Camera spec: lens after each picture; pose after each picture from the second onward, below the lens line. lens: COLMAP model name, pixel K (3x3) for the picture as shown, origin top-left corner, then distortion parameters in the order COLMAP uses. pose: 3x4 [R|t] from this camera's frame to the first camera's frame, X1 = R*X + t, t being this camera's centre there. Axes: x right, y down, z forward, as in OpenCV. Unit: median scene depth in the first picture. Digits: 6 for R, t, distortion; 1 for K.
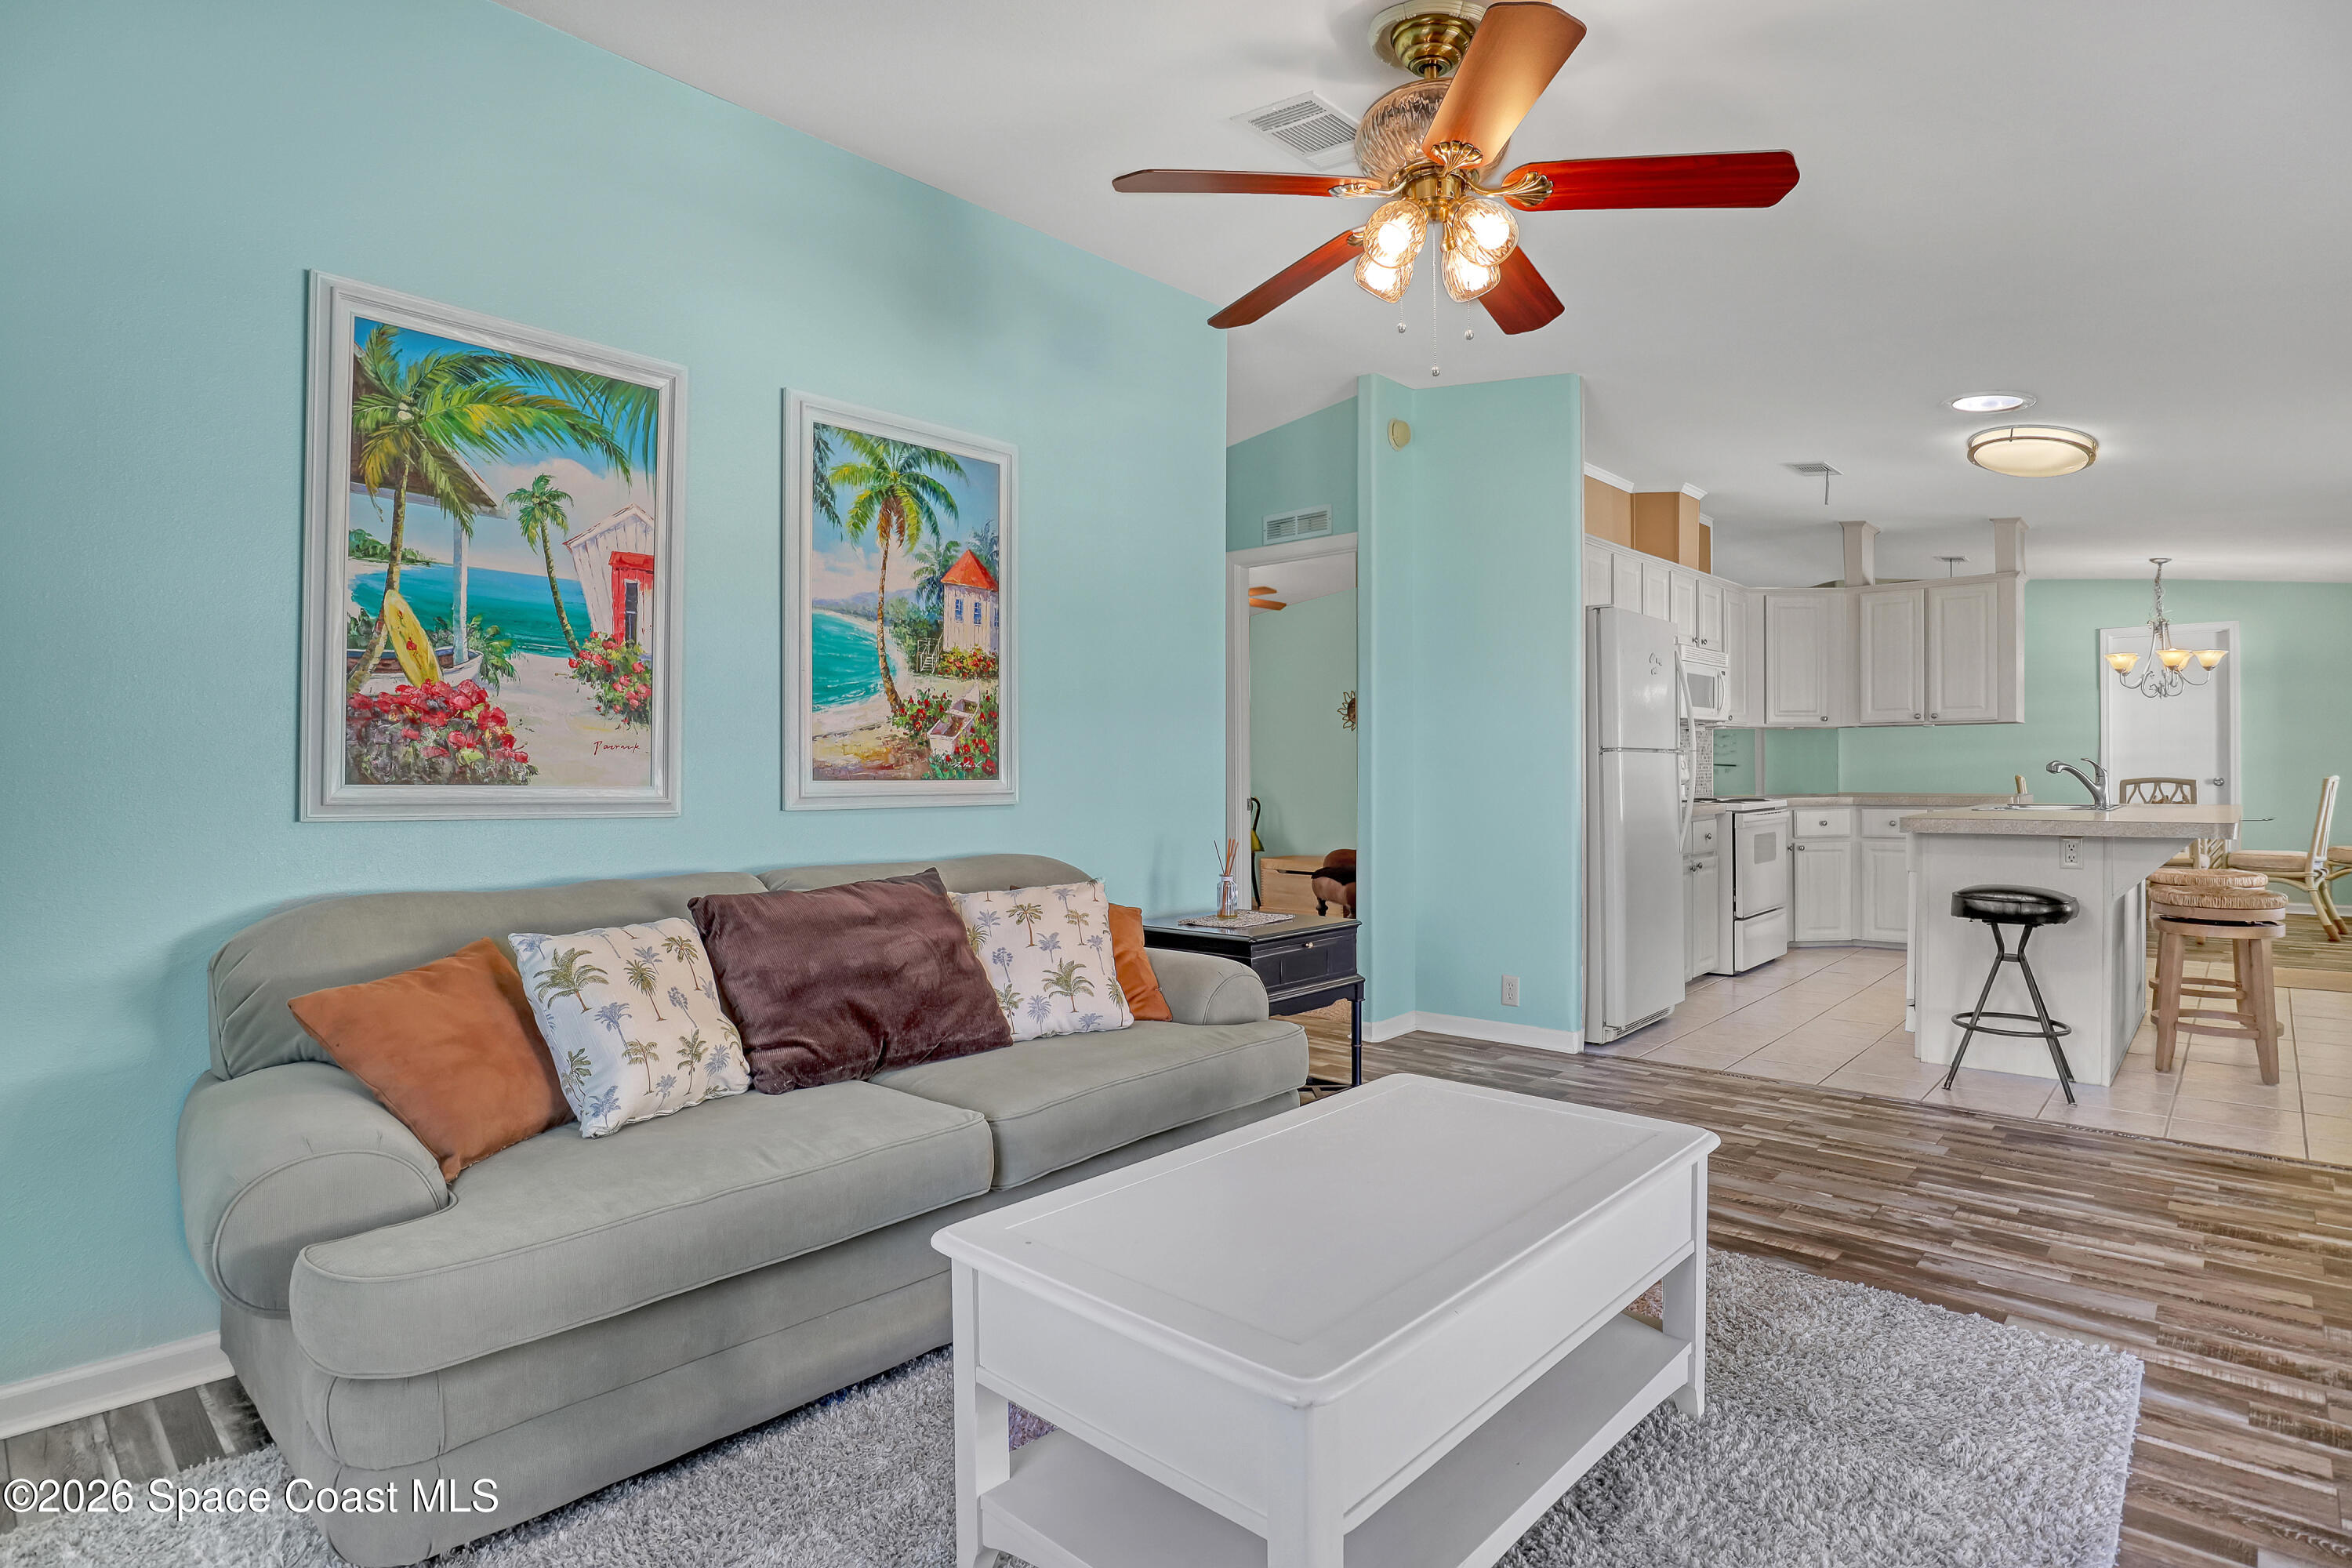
lens RADIAL K [[1211.7, 0, 1182.8], [0, 1211.7, 765.2], [0, 0, 1]] dist [-0.038943, 0.006802]
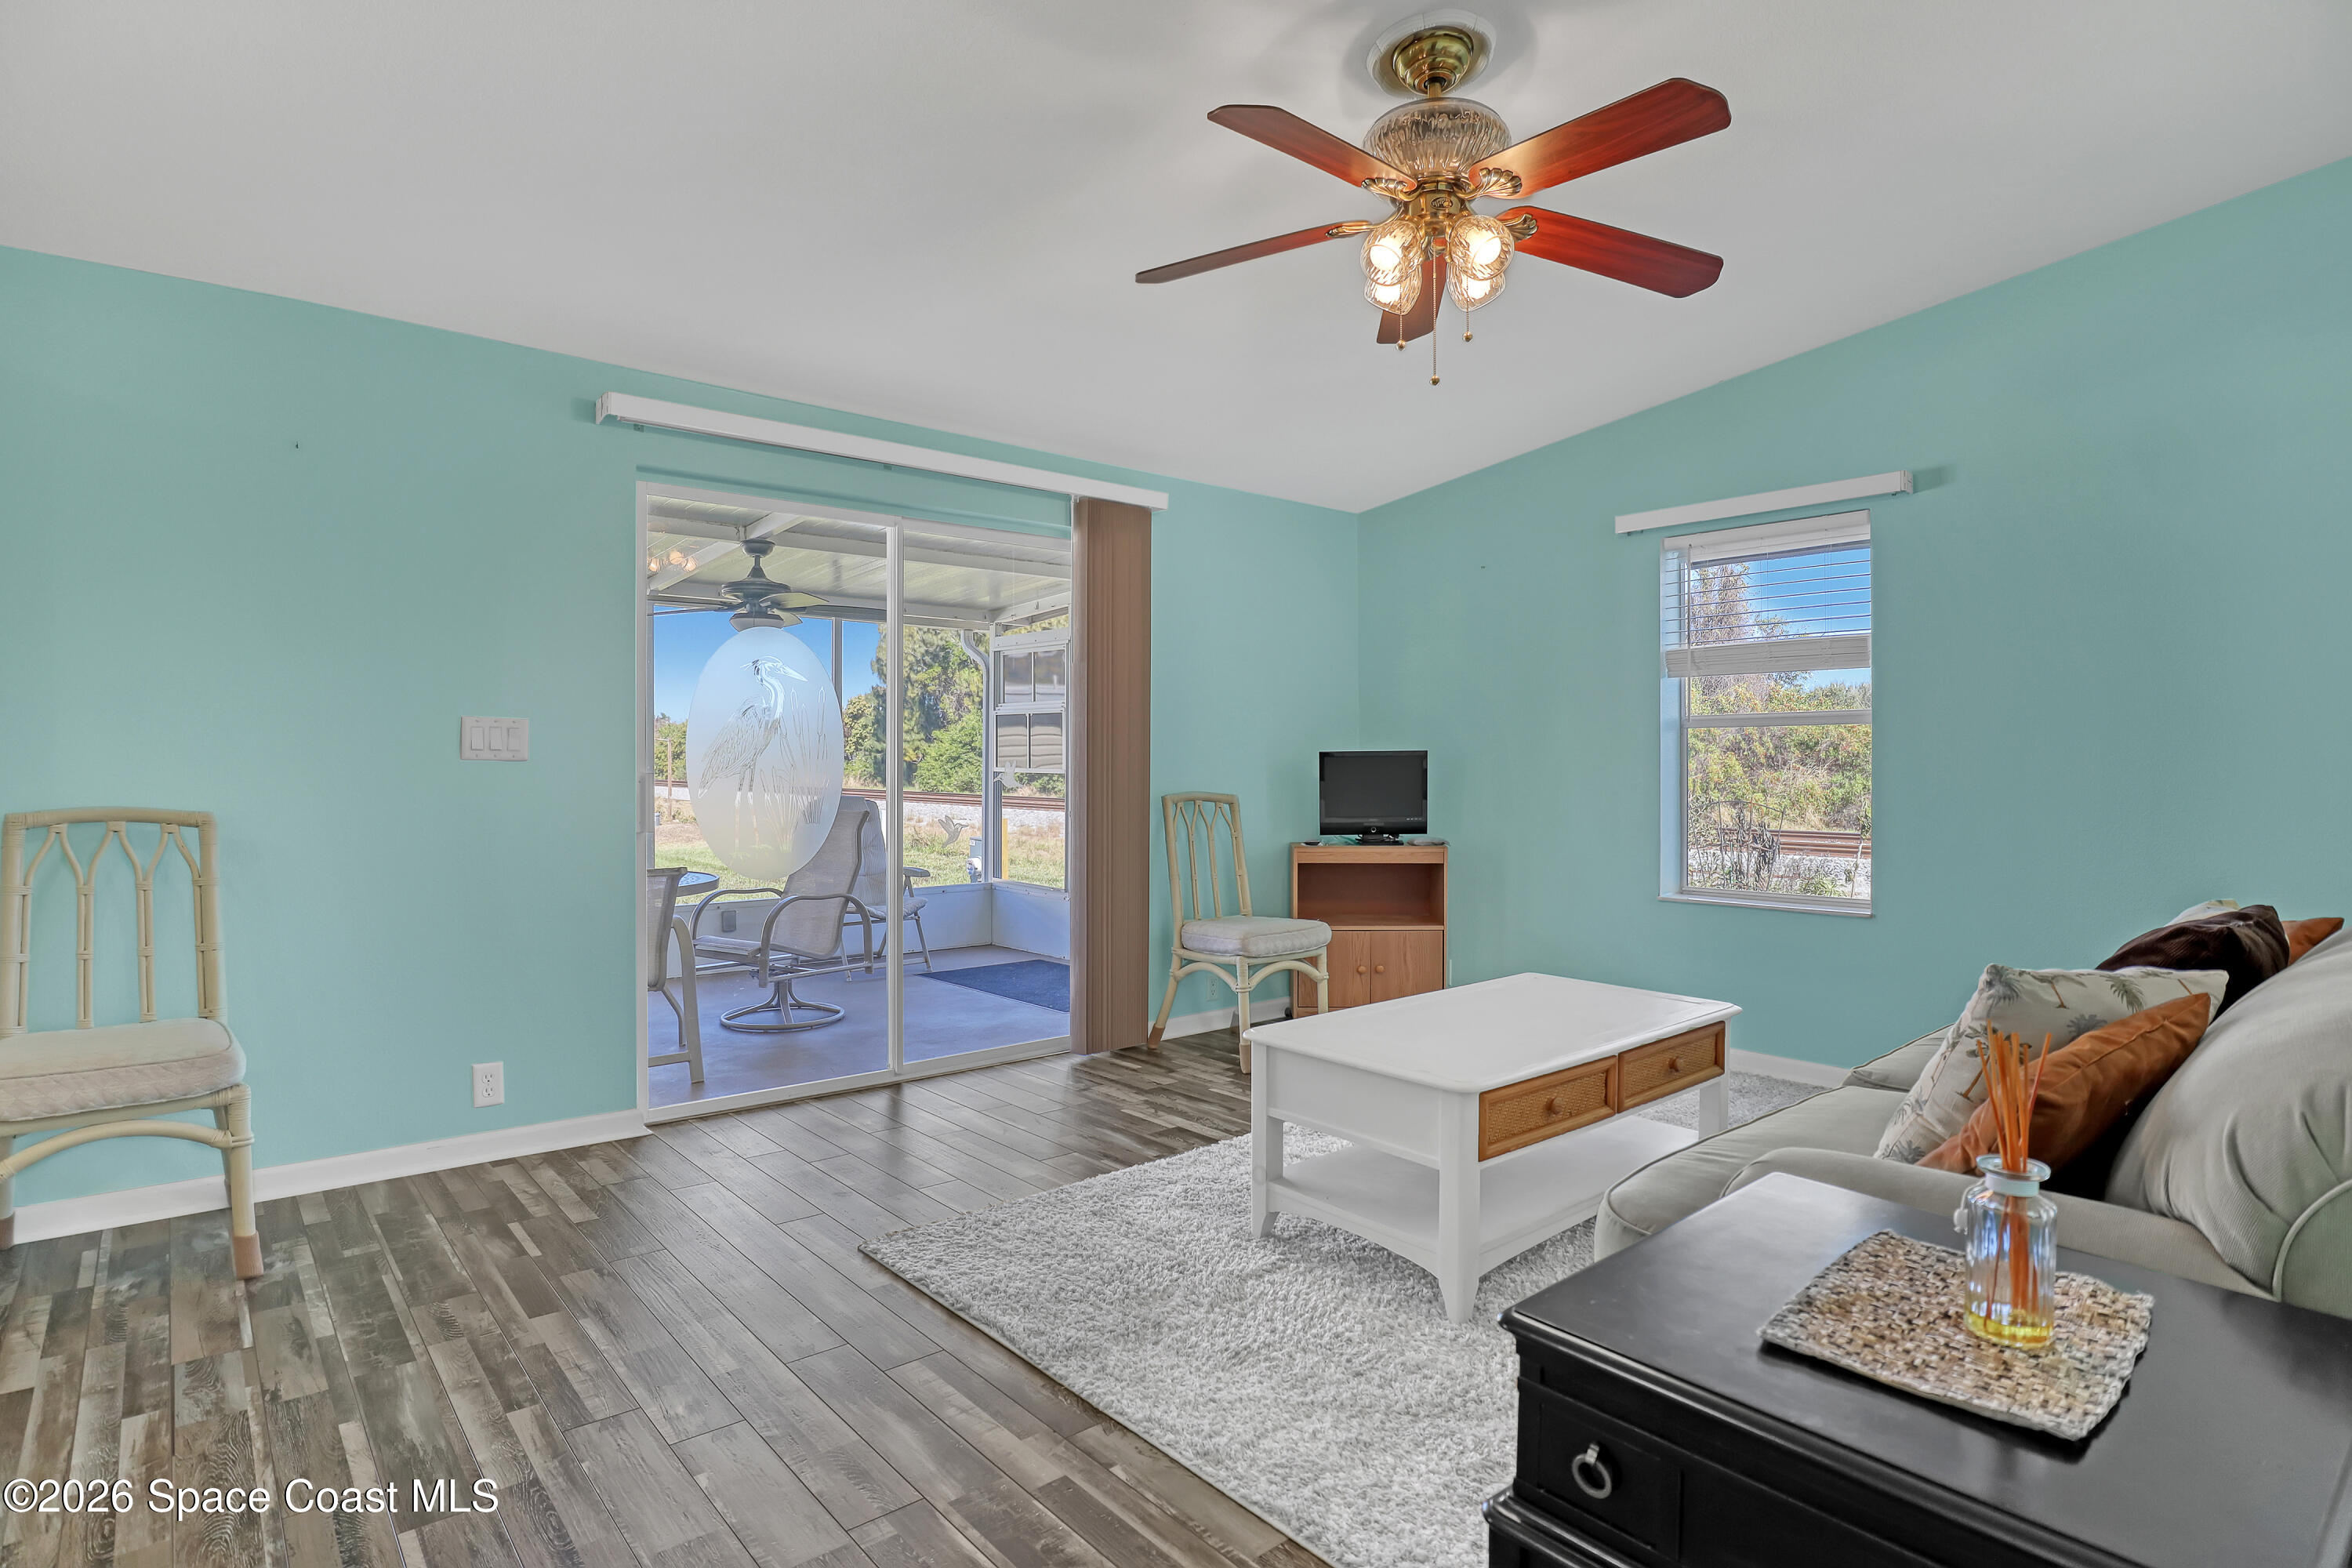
lens RADIAL K [[1211.7, 0, 1182.8], [0, 1211.7, 765.2], [0, 0, 1]] dist [-0.038943, 0.006802]
pose [[-0.990977, -0.001726, 0.134023, 0.138172], [-0.000555, 0.999961, 0.008773, -0.006505], [-0.134033, 0.008619, -0.990939, 1.008876]]
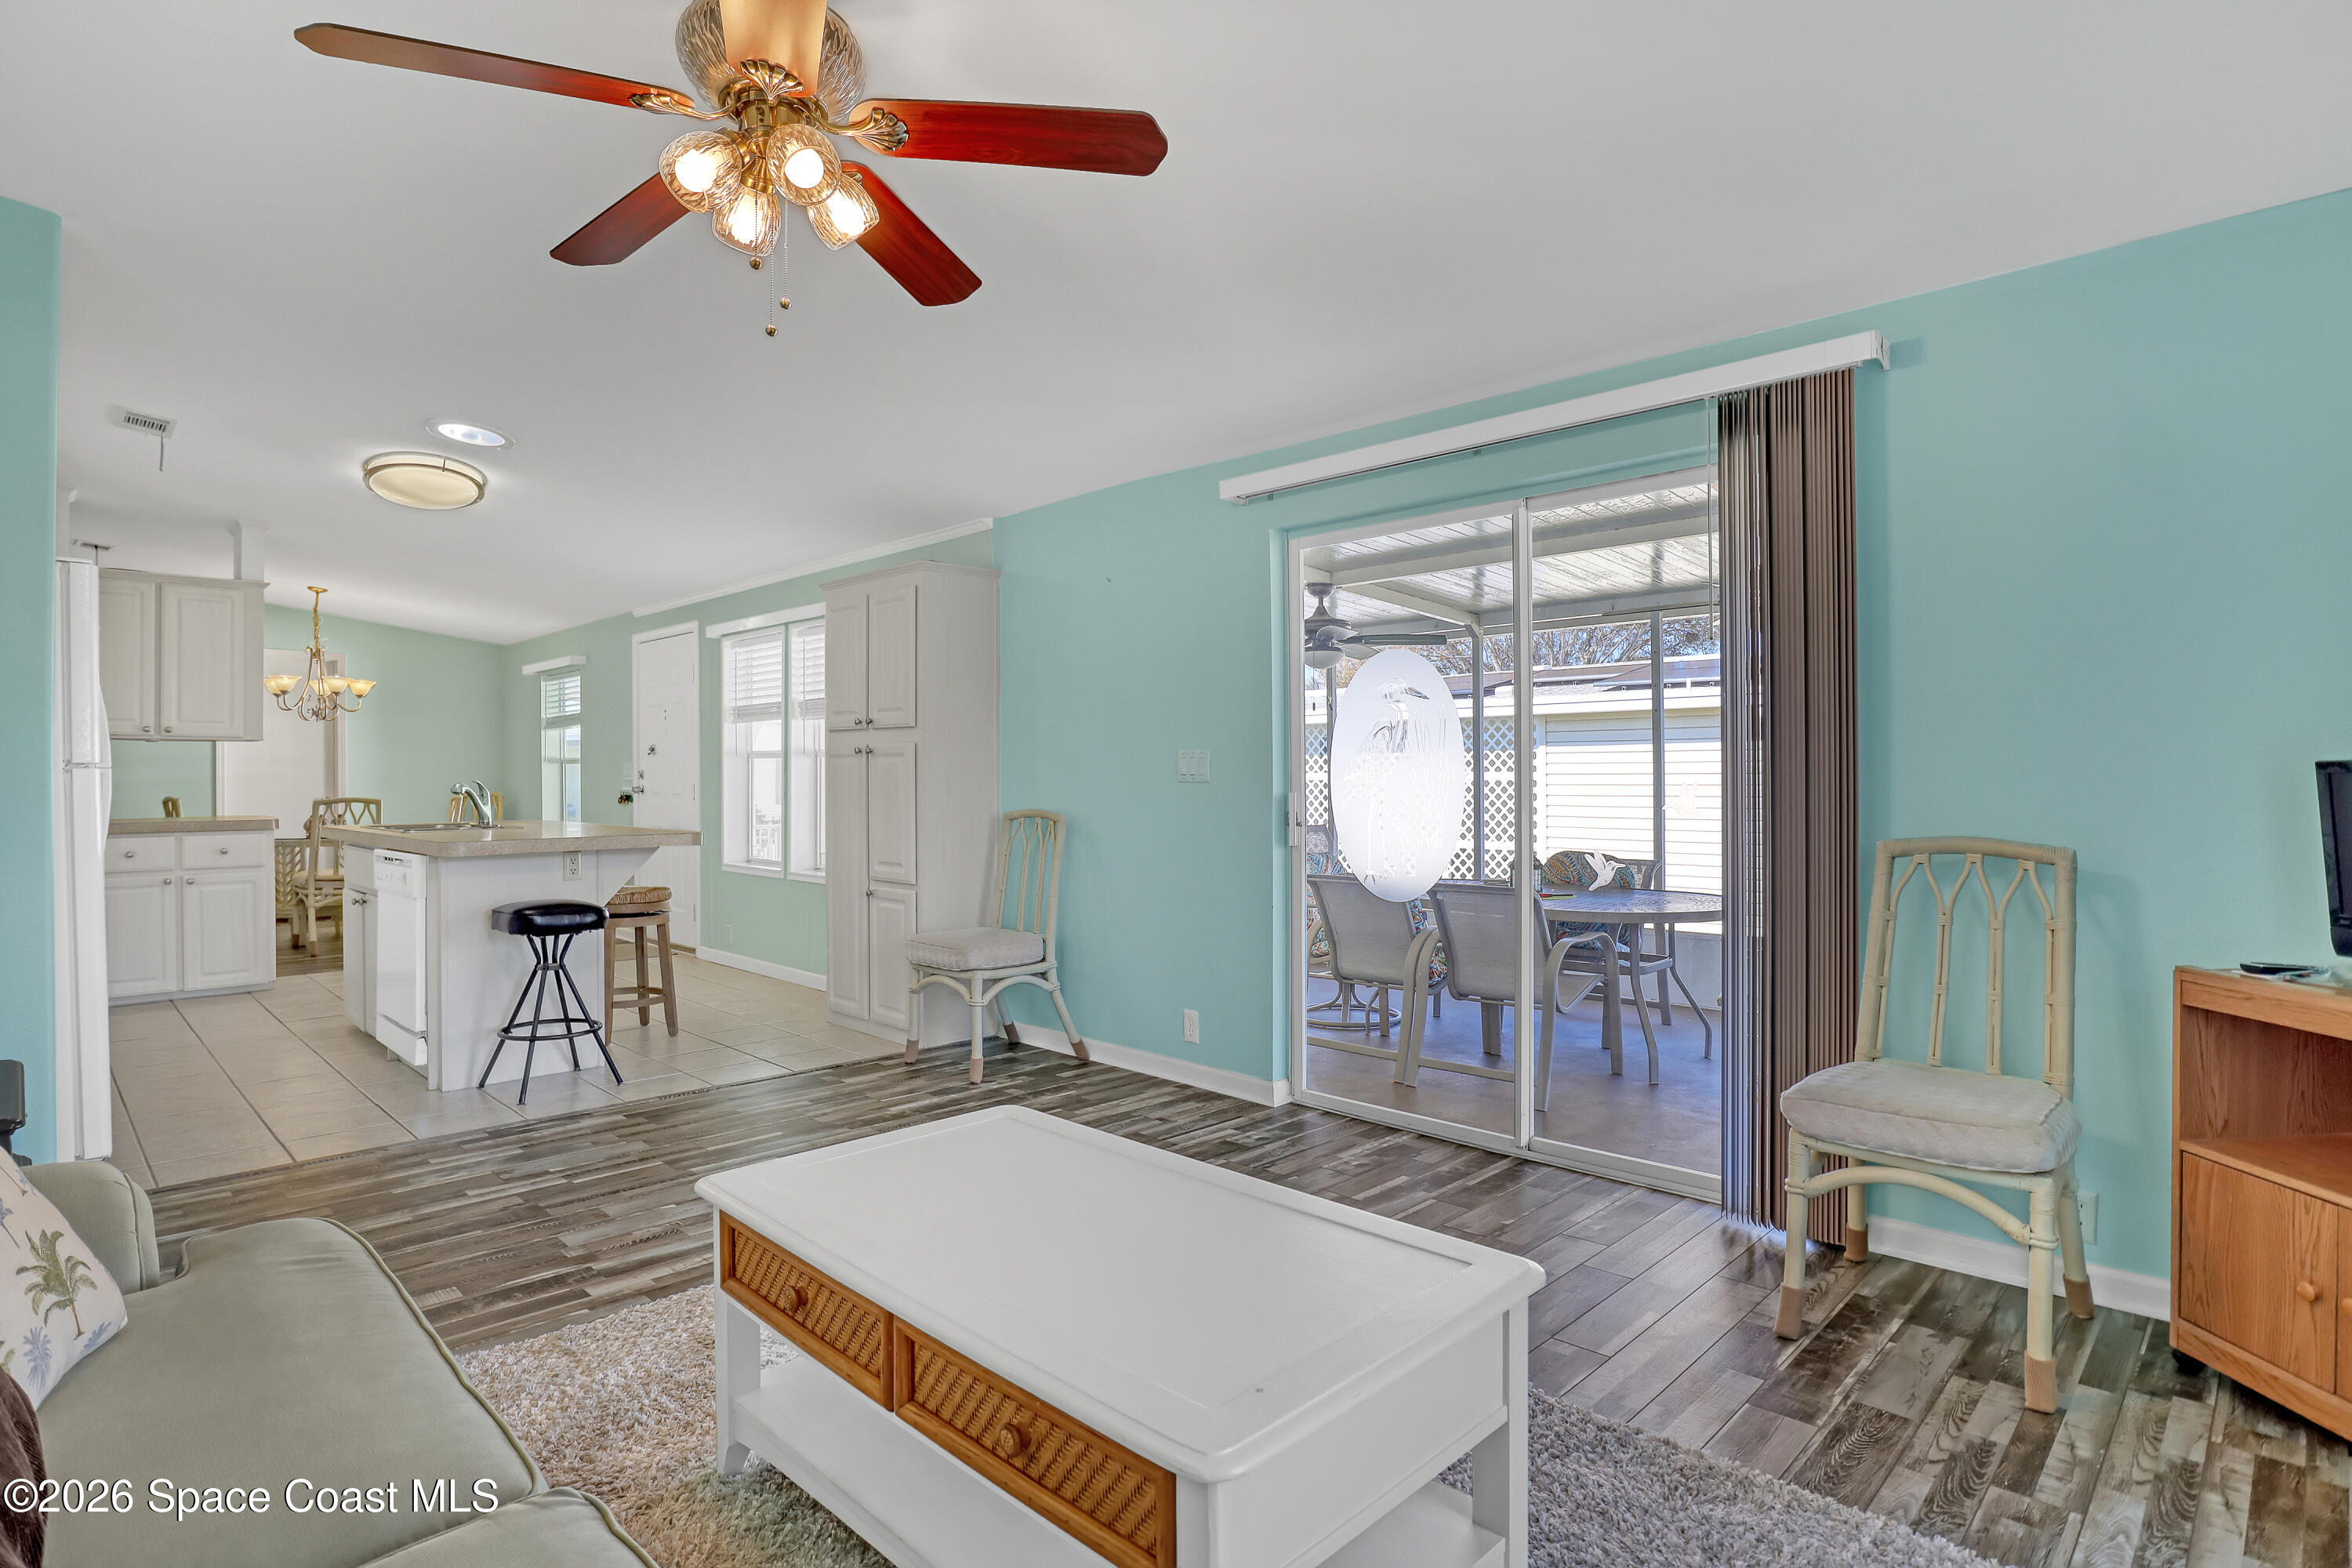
lens RADIAL K [[1211.7, 0, 1182.8], [0, 1211.7, 765.2], [0, 0, 1]] dist [-0.038943, 0.006802]
pose [[0.041829, 0.013890, 0.999028, -0.307808], [0.003073, 0.999897, -0.014030, -0.002431], [-0.999120, 0.003657, 0.041782, 0.331644]]
